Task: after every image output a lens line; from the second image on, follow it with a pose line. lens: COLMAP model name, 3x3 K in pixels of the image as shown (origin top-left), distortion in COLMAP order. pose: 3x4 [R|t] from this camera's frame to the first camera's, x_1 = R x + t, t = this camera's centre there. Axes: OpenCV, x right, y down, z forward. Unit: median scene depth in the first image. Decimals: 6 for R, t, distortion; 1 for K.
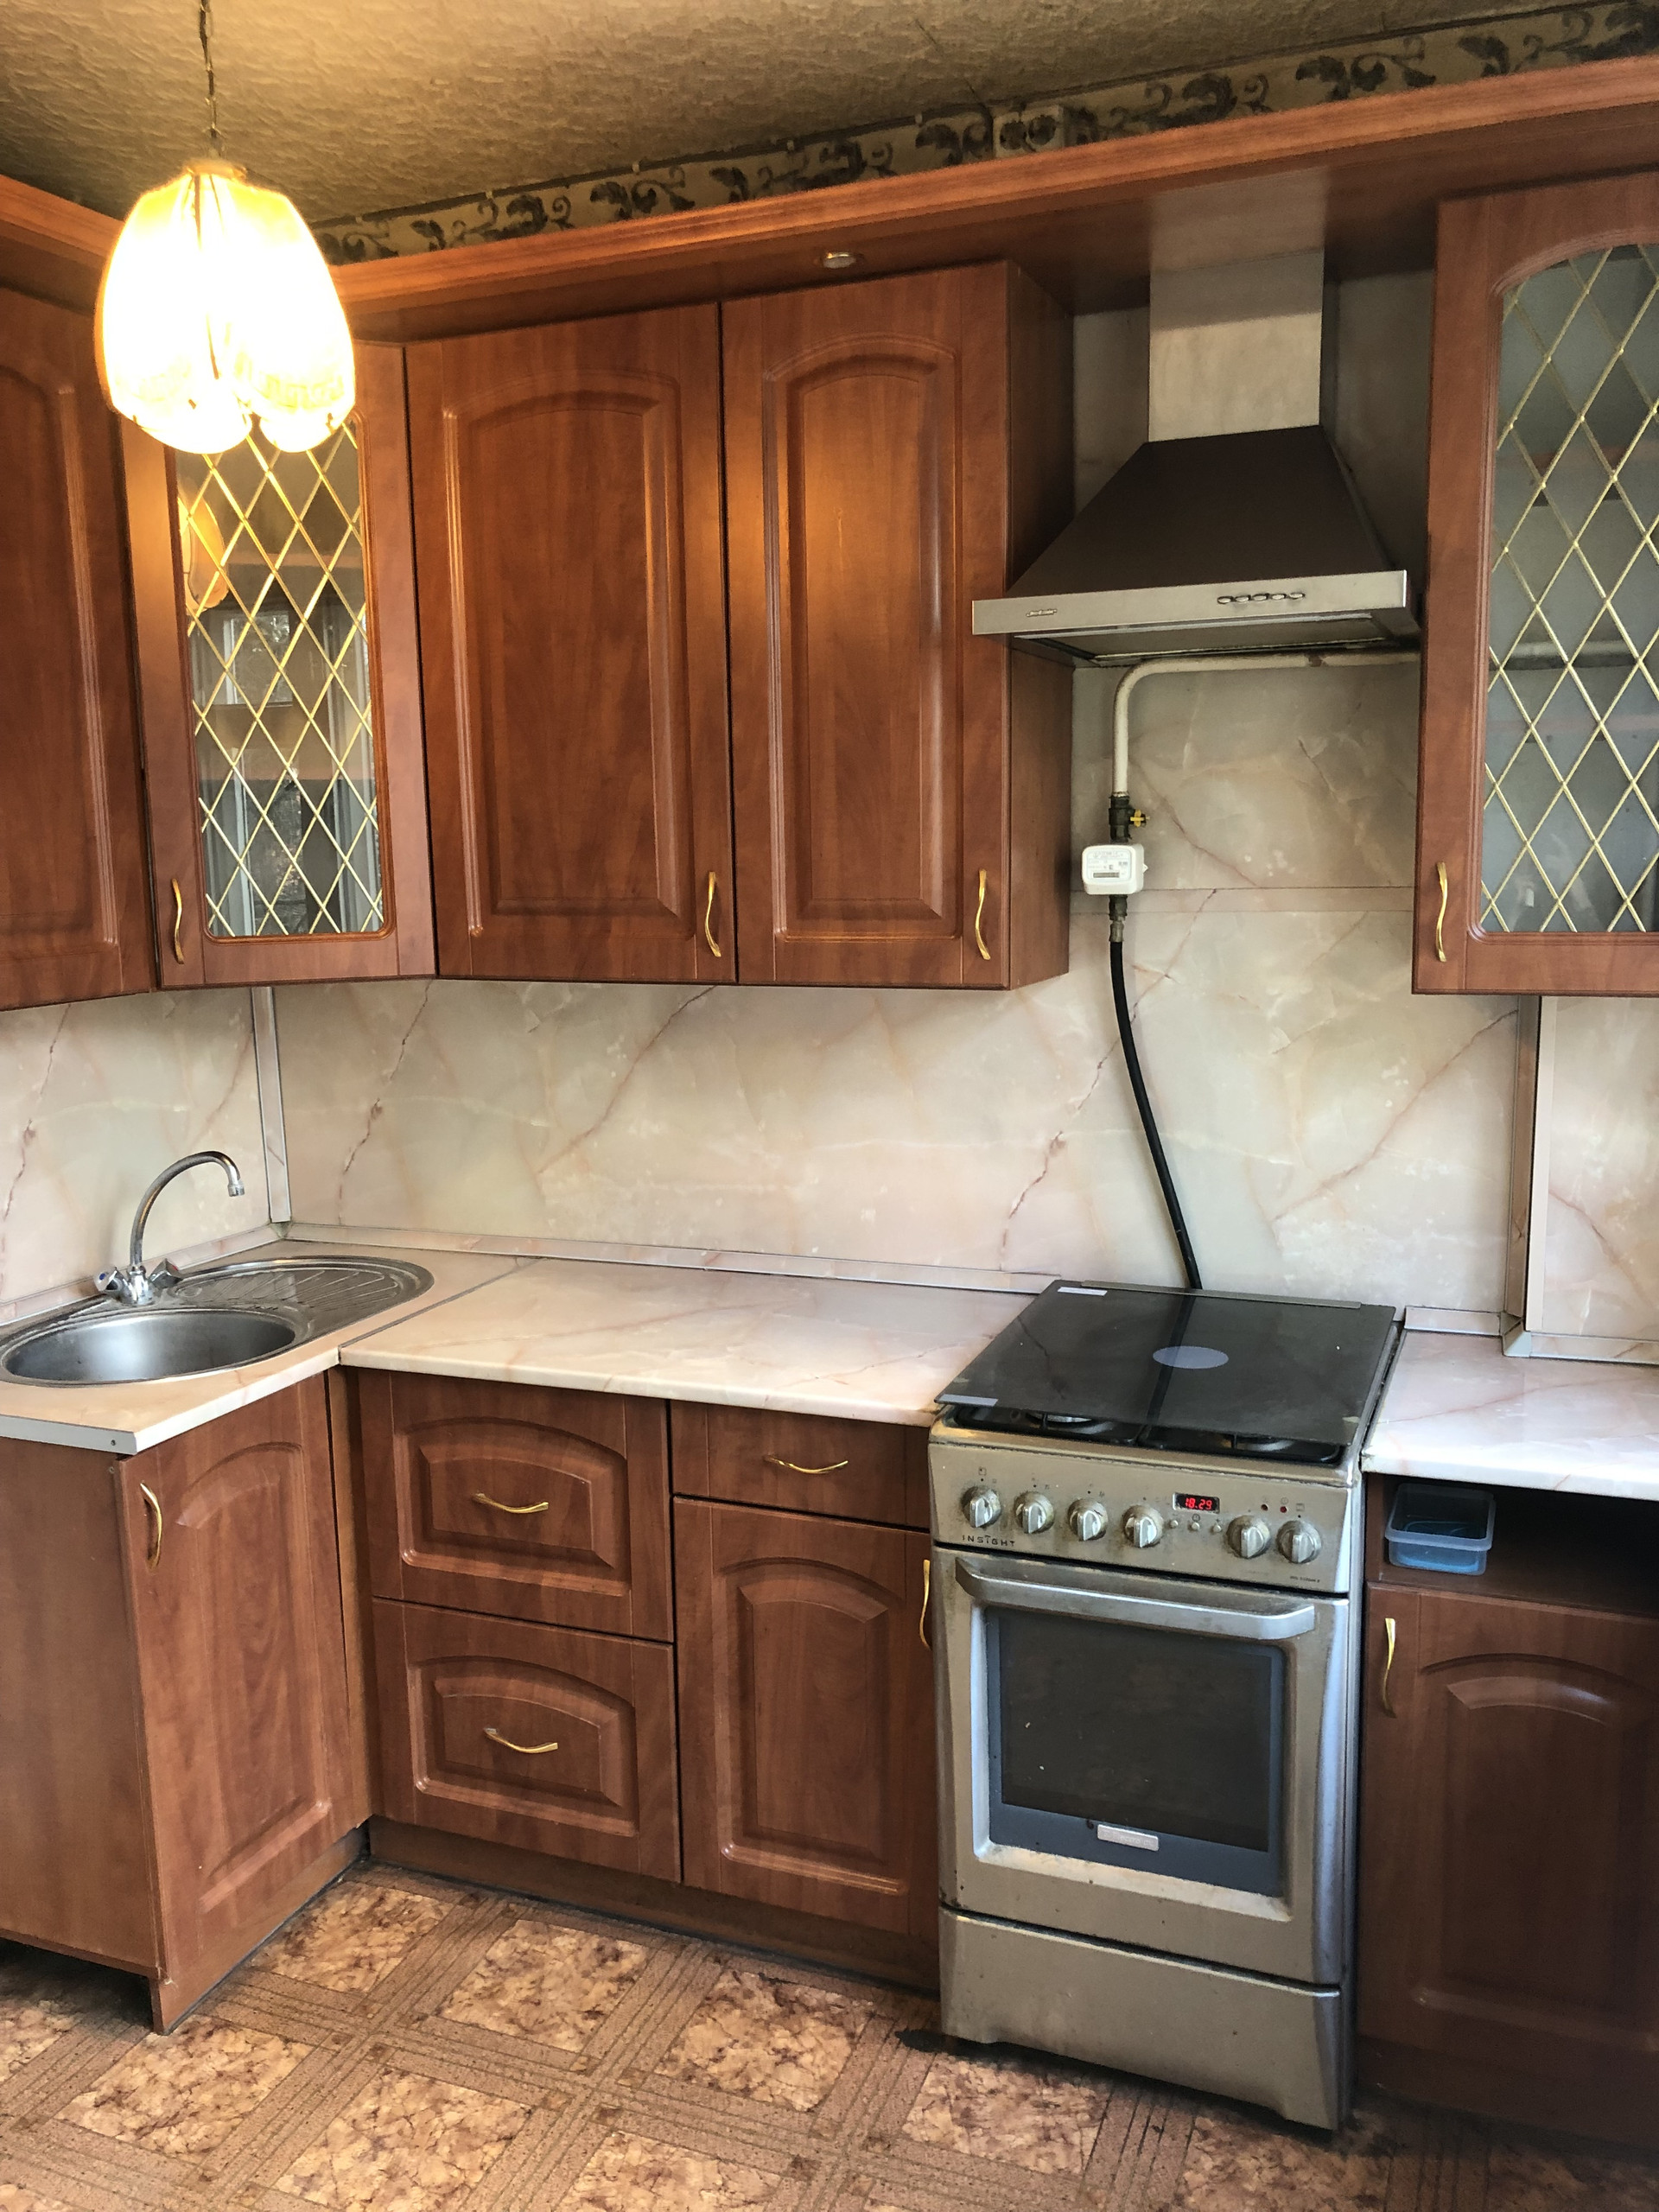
lens RADIAL K [[1827.8, 0, 820.6], [0, 1827.8, 1112.8], [0, 0, 1]] dist [0.039017, -0.044762]
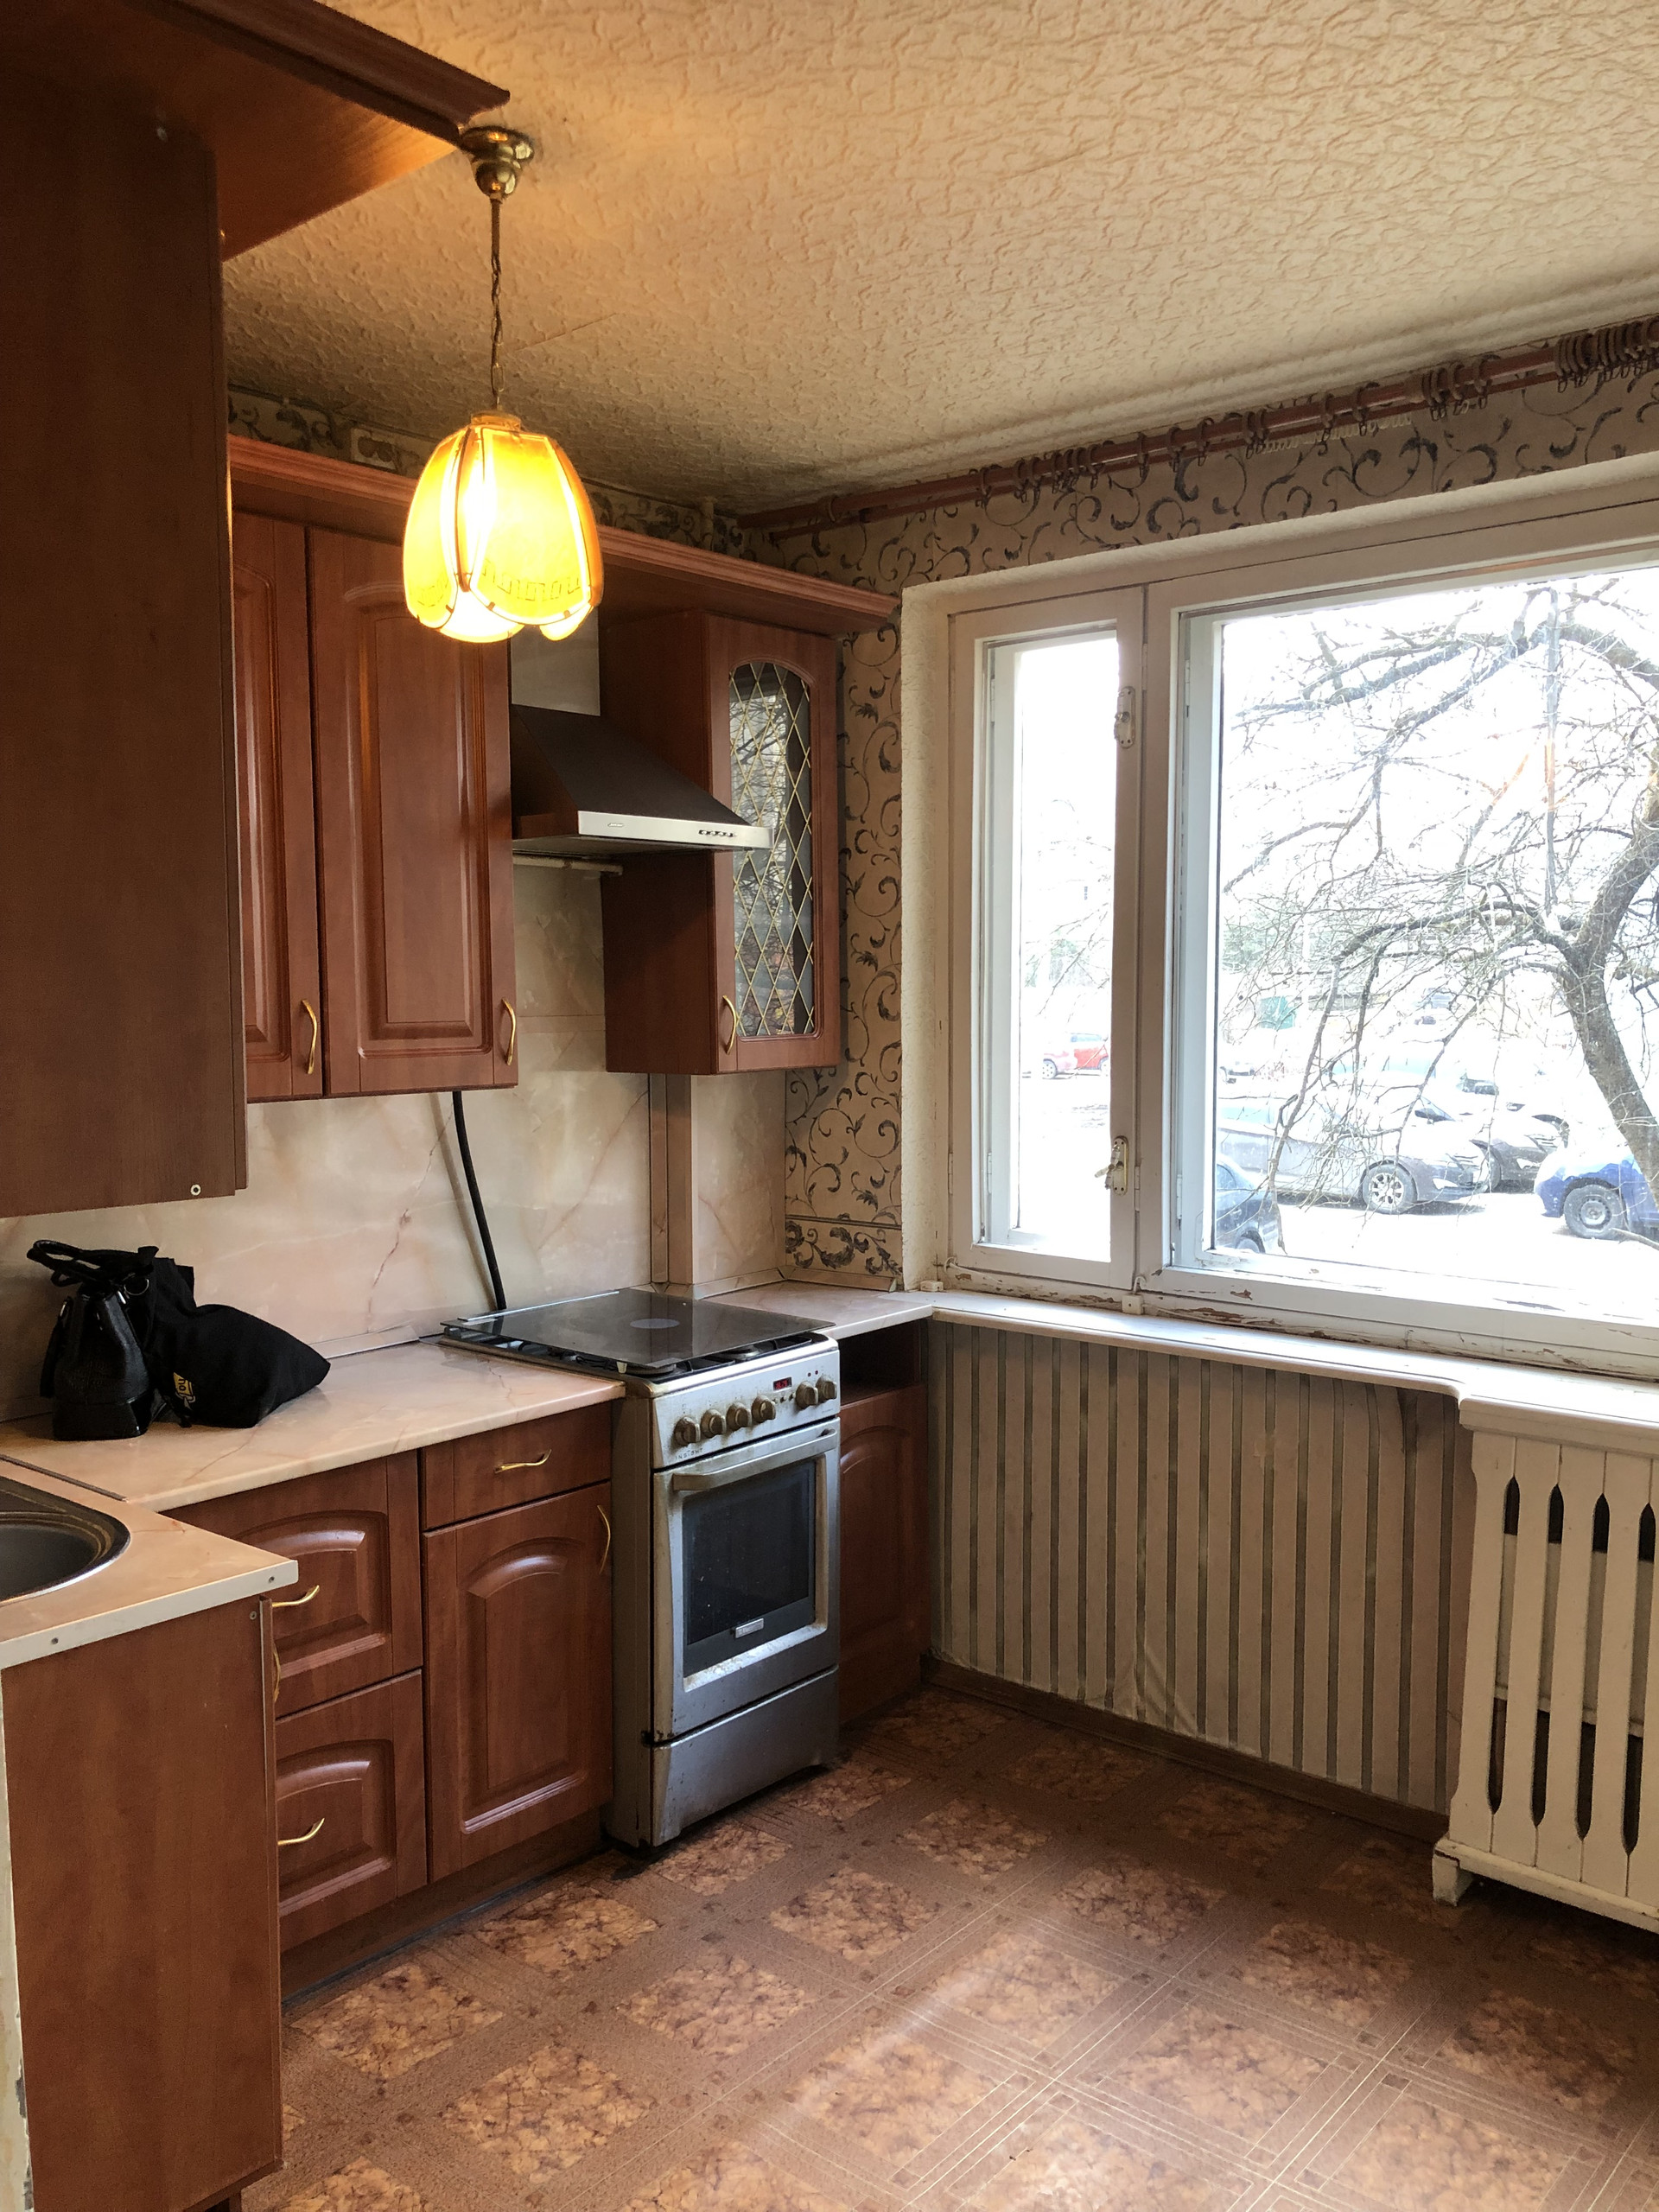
lens RADIAL K [[1827.8, 0, 824.4], [0, 1827.8, 1116.8], [0, 0, 1]] dist [0.039017, -0.044762]
pose [[0.313764, -0.052730, 0.948036, -1.084907], [0.150144, 0.988650, 0.005297, -0.018823], [-0.937555, 0.140680, 0.318120, 0.355494]]
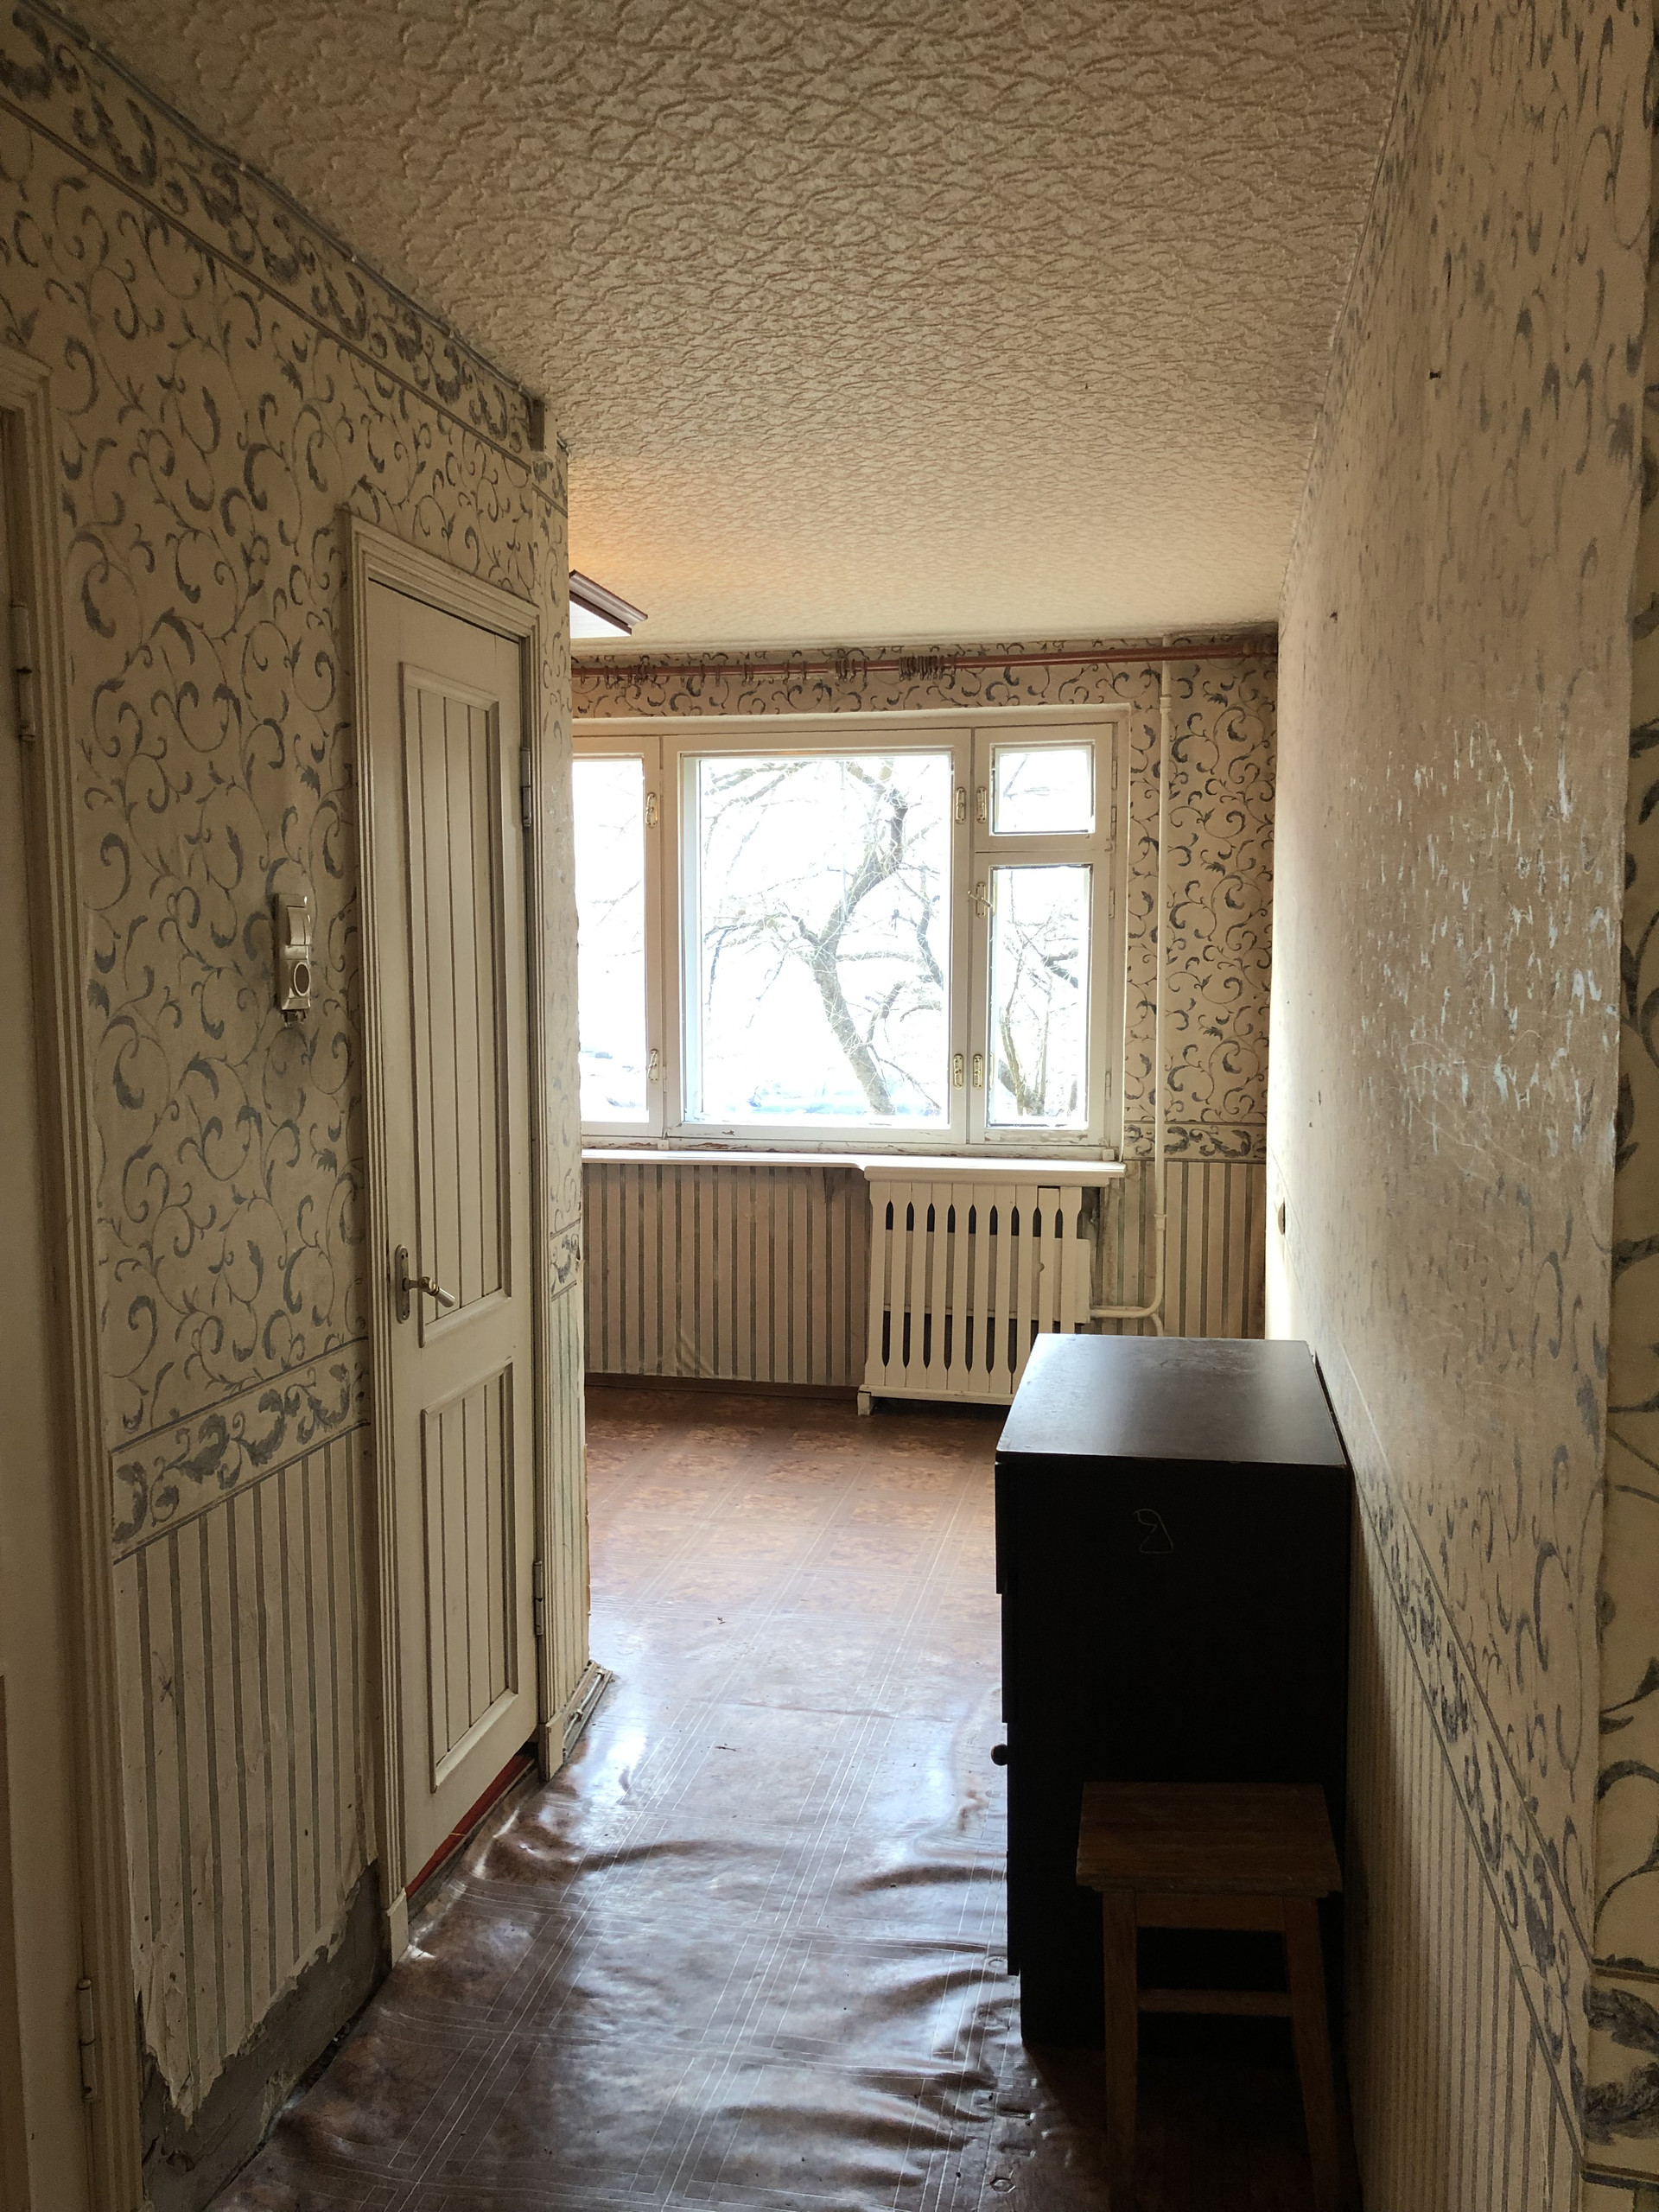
lens RADIAL K [[1827.8, 0, 824.4], [0, 1827.8, 1112.7], [0, 0, 1]] dist [0.039017, -0.044762]
pose [[-0.188177, -0.059115, 0.980354, -2.241616], [0.162058, 0.982635, 0.090359, -0.066527], [-0.968673, 0.175878, -0.175330, 0.861854]]
